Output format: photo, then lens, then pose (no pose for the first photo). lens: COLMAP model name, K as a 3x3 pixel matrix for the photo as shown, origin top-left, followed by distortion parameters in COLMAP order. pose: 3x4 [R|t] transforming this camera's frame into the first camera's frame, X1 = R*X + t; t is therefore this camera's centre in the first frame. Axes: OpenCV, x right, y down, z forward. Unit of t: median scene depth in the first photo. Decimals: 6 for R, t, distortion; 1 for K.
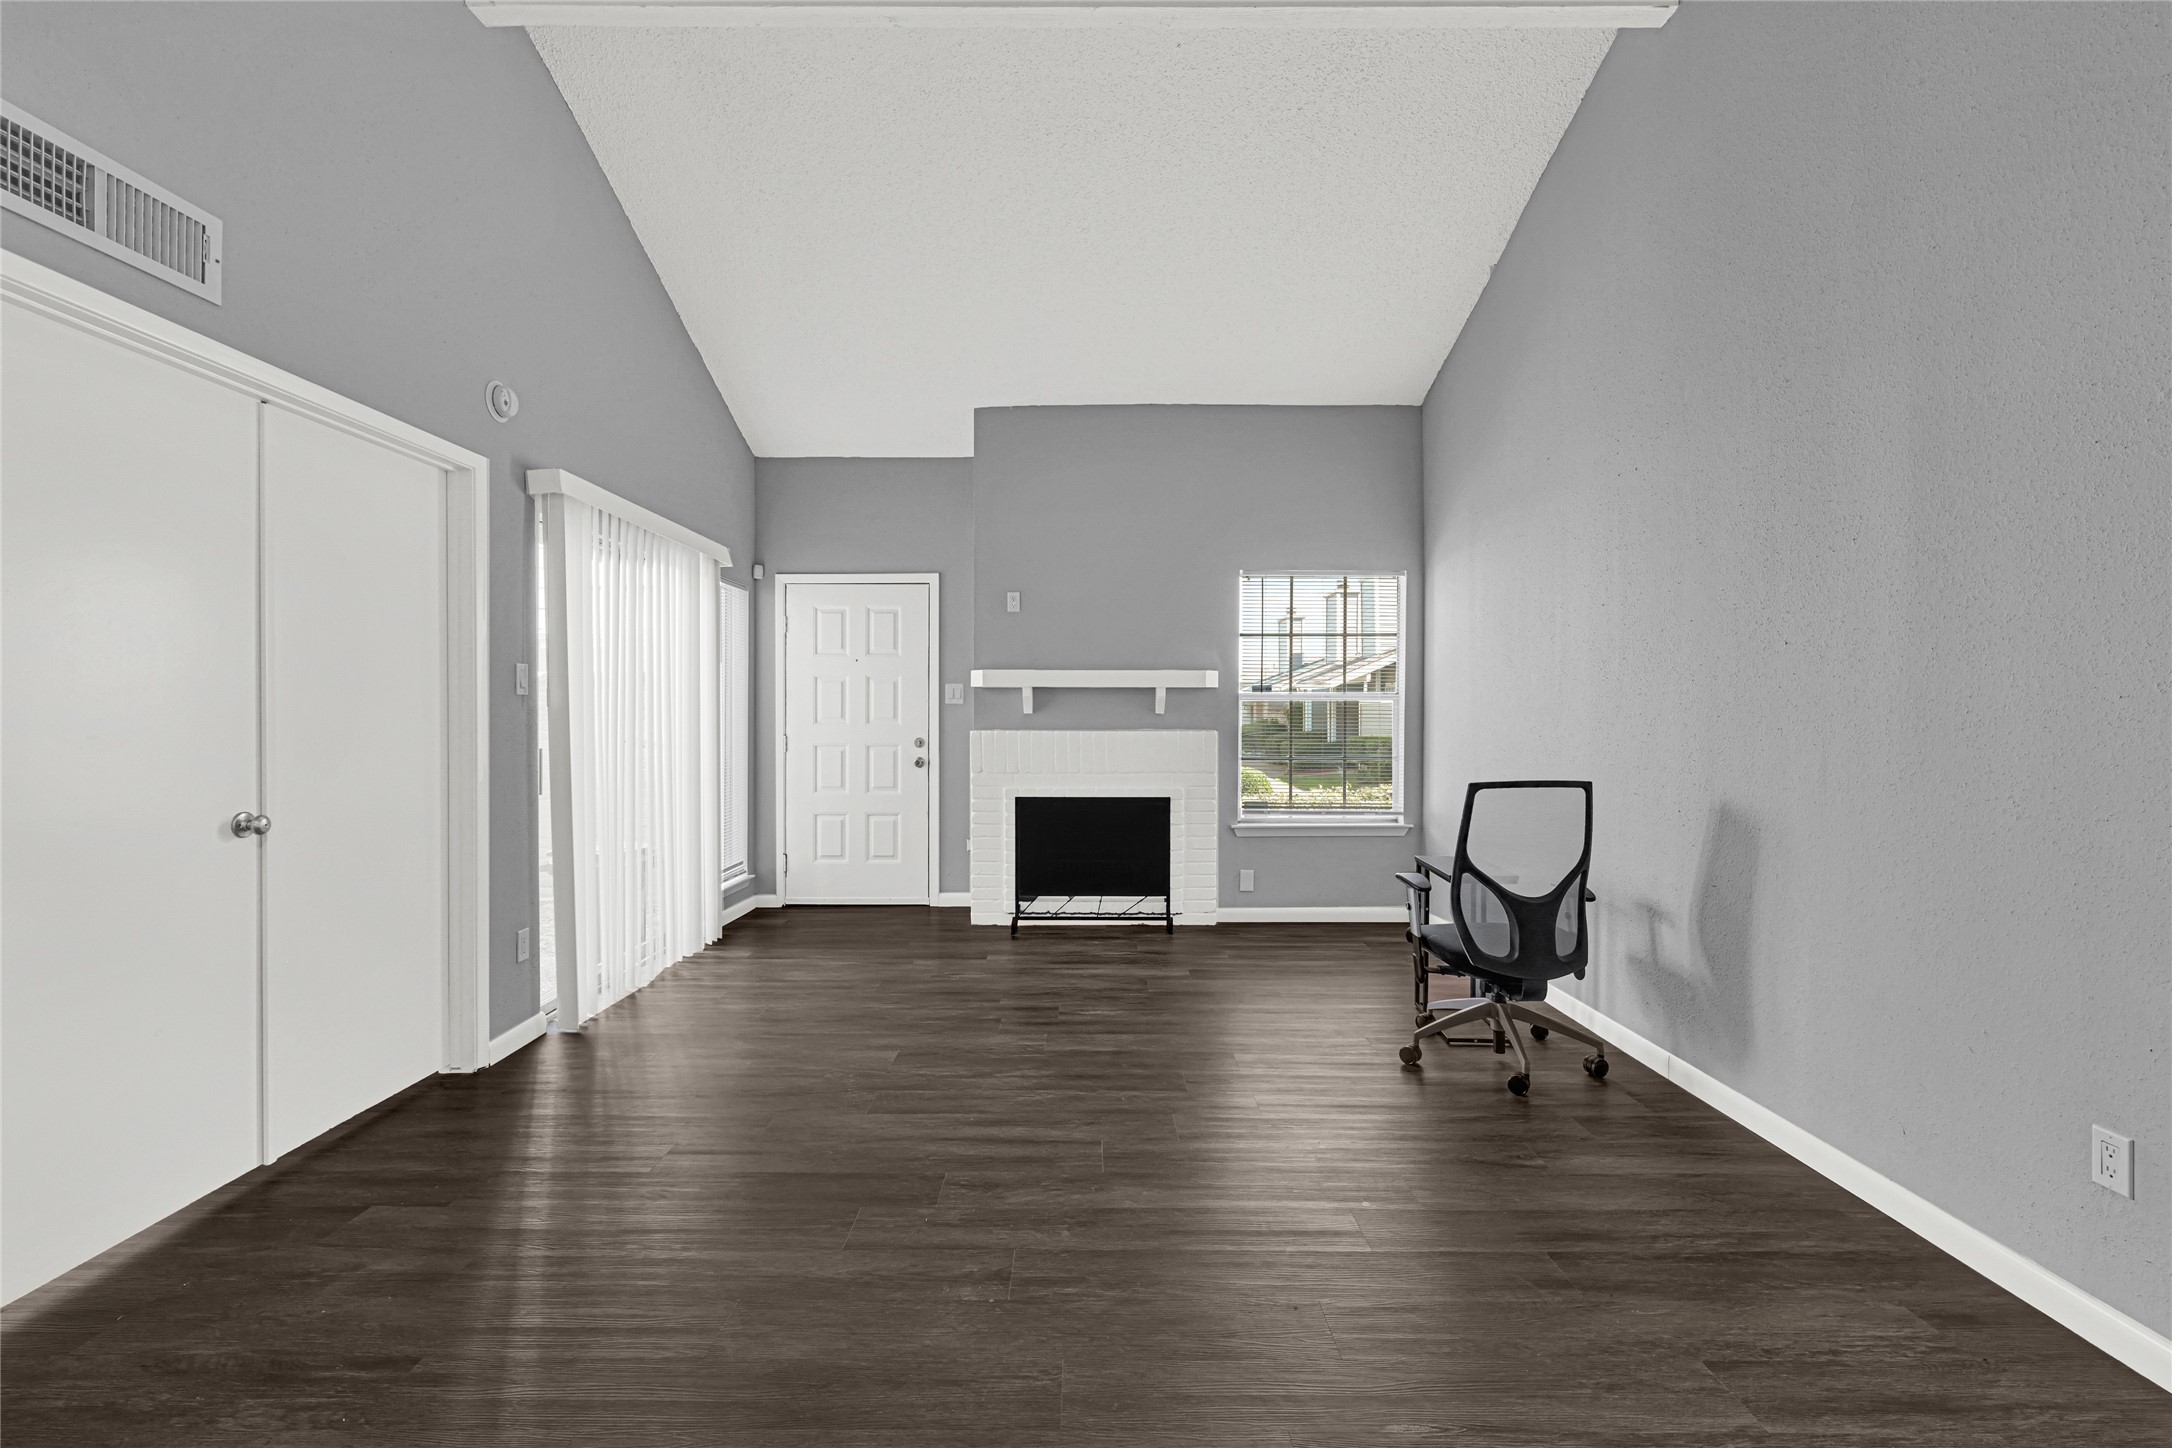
lens RADIAL K [[908.7, 0, 1086.0], [0, 908.7, 716.5], [0, 0, 1]] dist [0.000186, -0.000023]
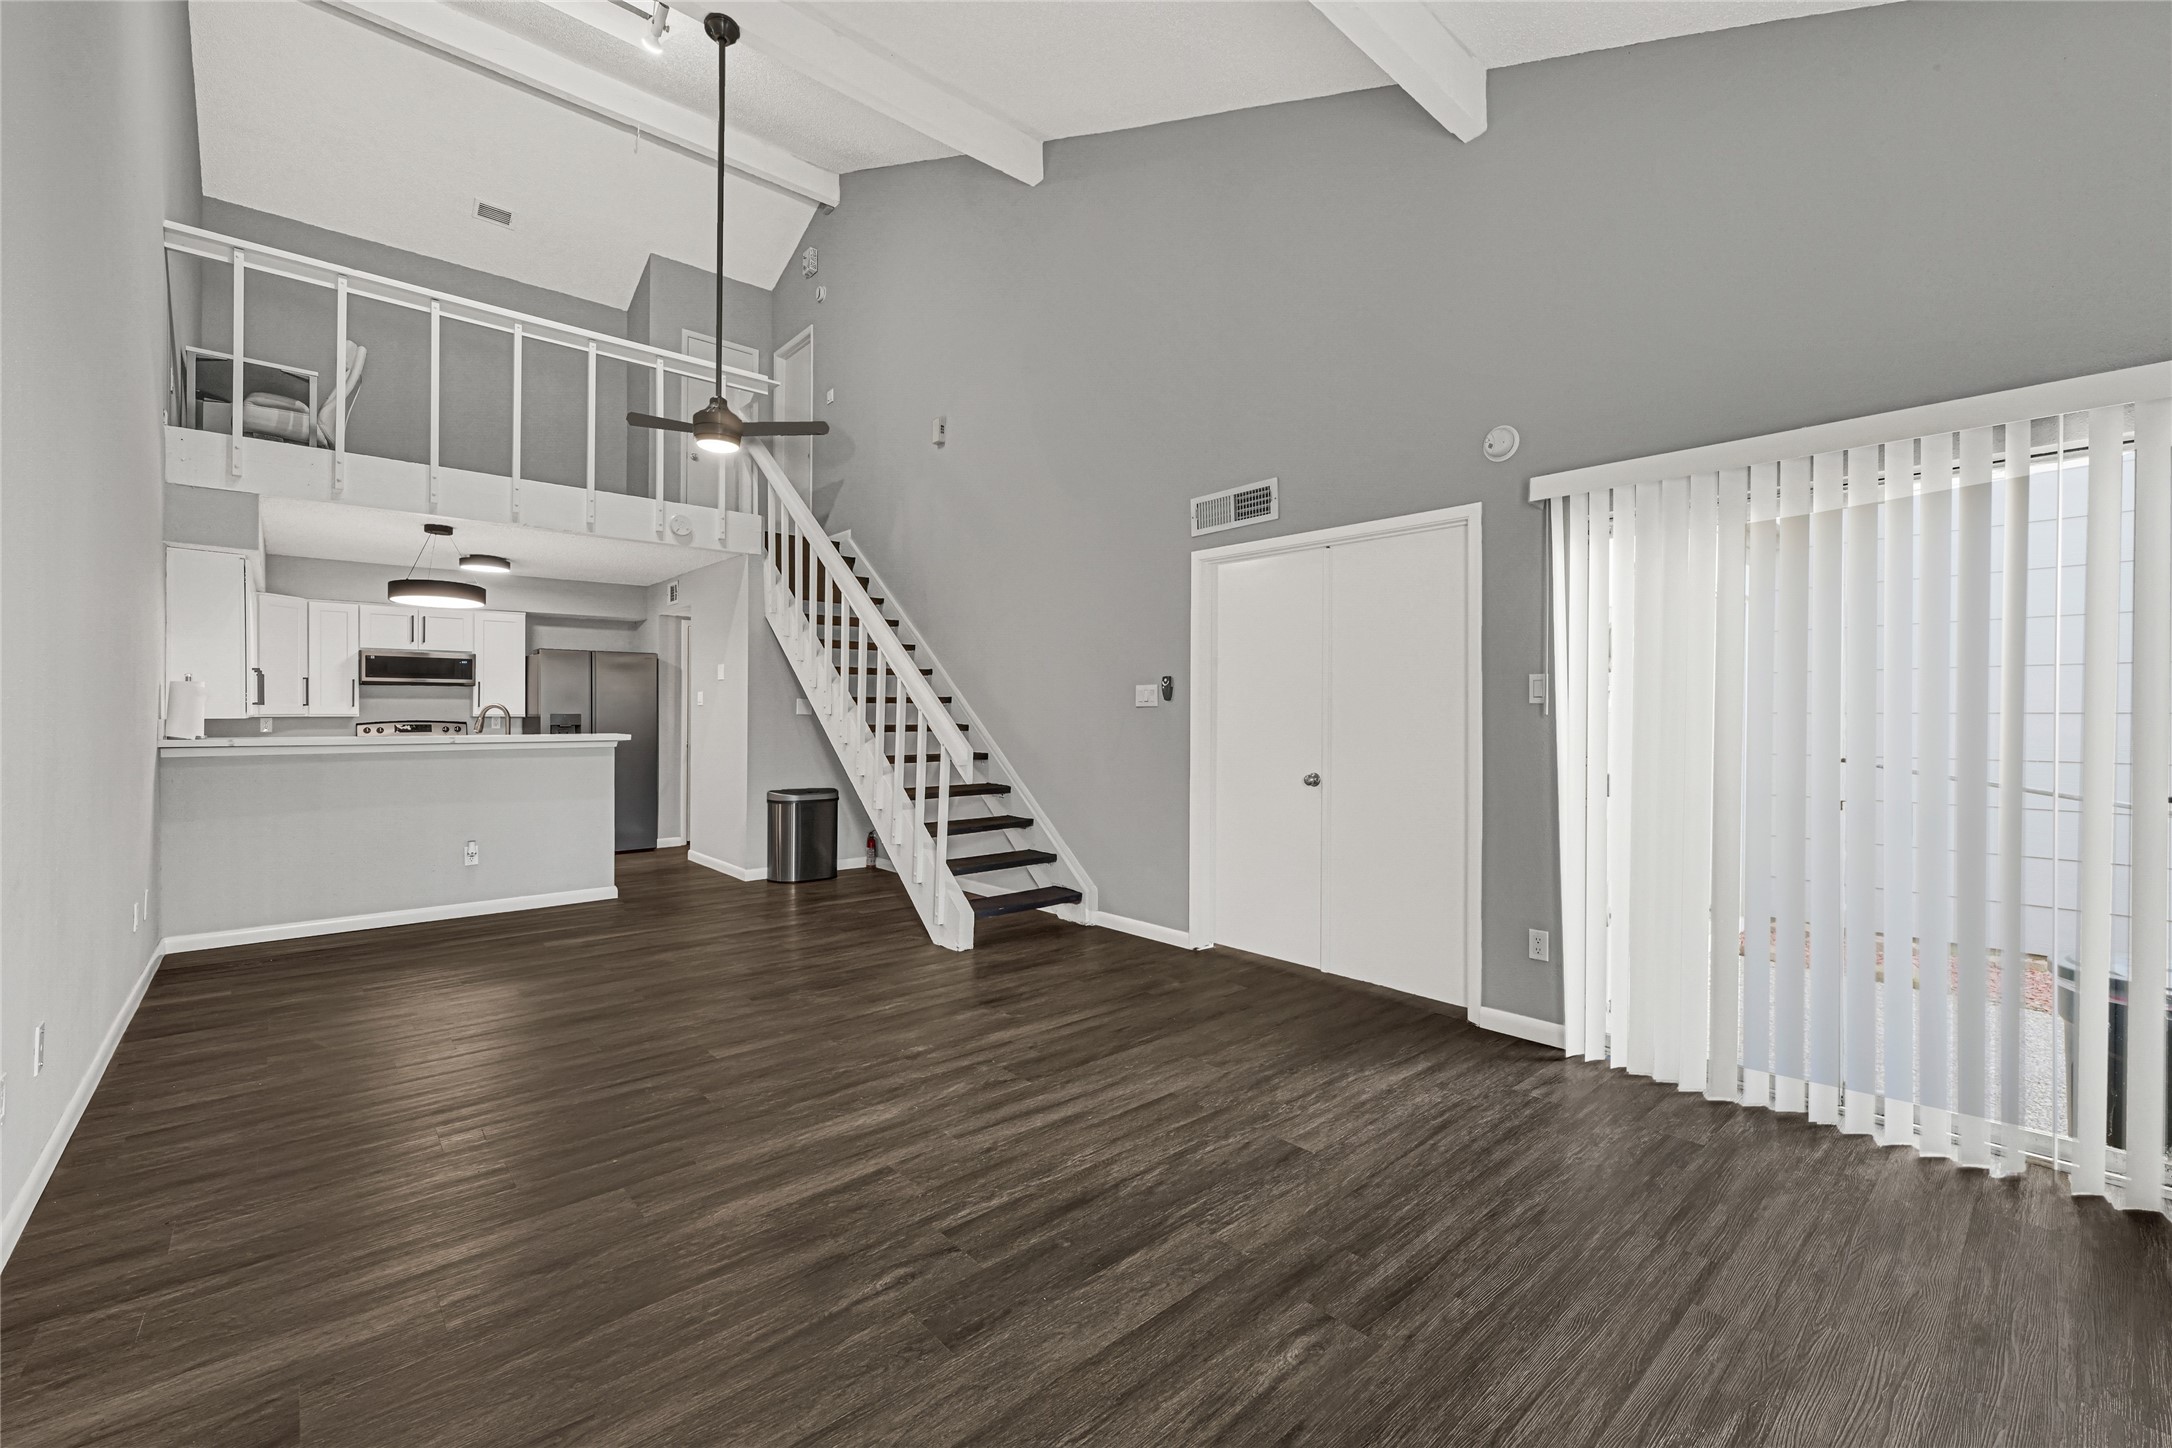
lens RADIAL K [[908.7, 0, 1087.7], [0, 908.7, 720.6], [0, 0, 1]] dist [0.000186, -0.000023]
pose [[-0.743878, -0.005103, -0.668295, 0.290814], [-0.010543, 0.999936, 0.004100, -0.001929], [0.668232, 0.010096, -0.743885, 0.916309]]
